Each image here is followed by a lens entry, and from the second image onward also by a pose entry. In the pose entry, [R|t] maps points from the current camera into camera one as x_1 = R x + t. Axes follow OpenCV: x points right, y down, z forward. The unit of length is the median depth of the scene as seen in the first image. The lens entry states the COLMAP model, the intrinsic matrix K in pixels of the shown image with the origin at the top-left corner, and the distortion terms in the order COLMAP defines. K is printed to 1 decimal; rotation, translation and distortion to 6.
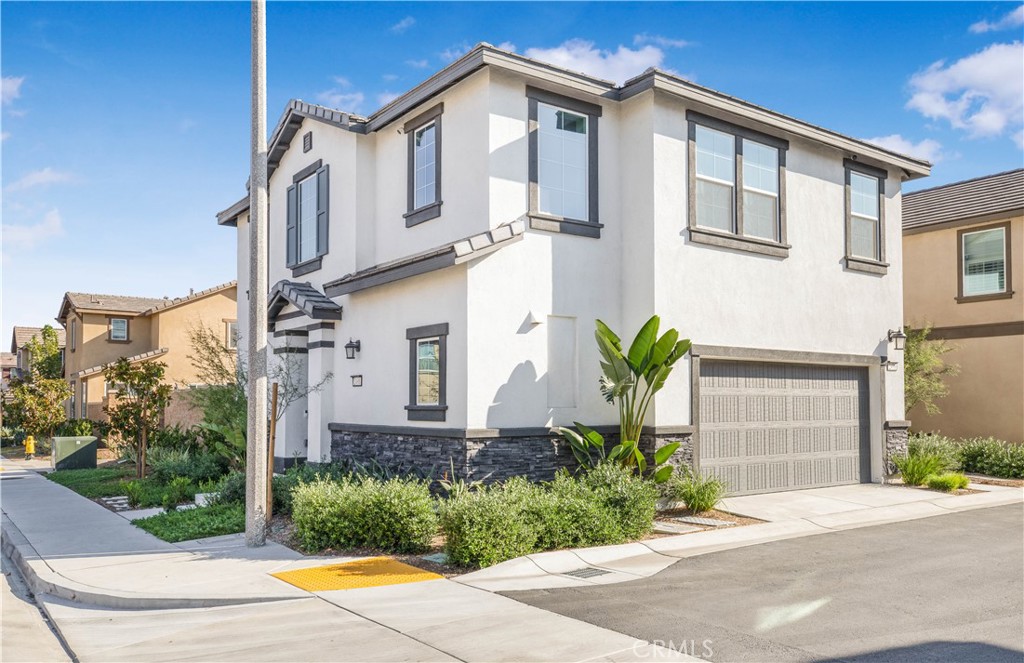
lens RADIAL K [[790.7, 0, 511.5], [0, 790.7, 390.7], [0, 0, 1]] dist [0.000069, -0.000879]
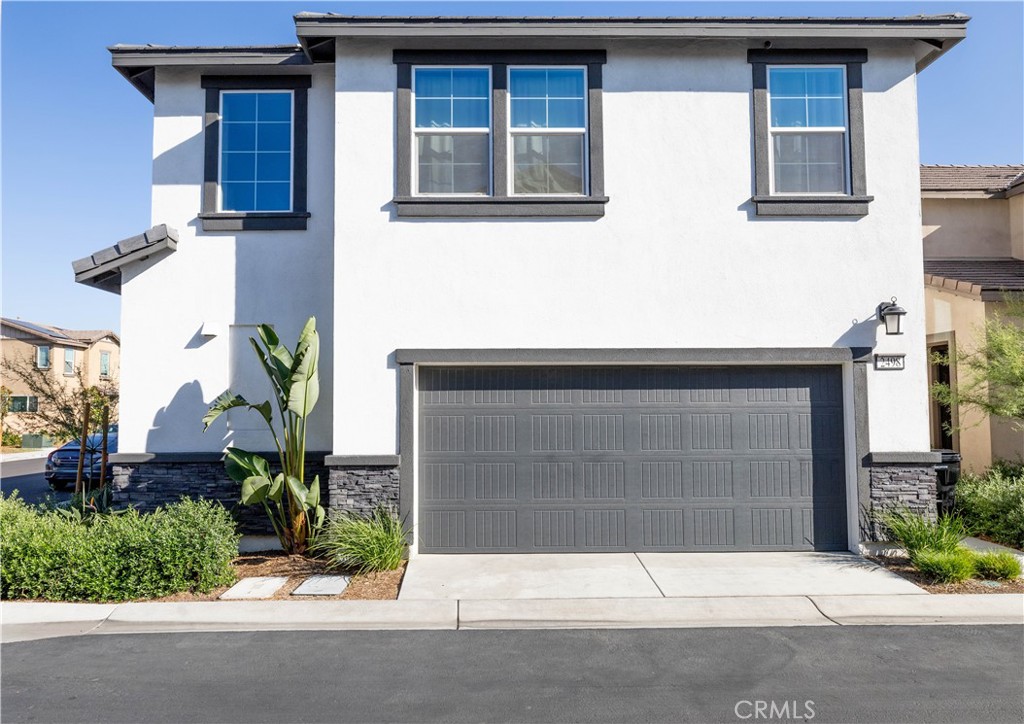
lens RADIAL K [[708.0, 0, 511.1], [0, 708.0, 386.7], [0, 0, 1]] dist [0.001962, -0.003906]
pose [[0.823912, -0.031792, -0.565825, 0.596371], [0.011812, 0.999172, -0.038940, 0.006011], [0.566595, 0.025399, 0.823605, 0.419228]]
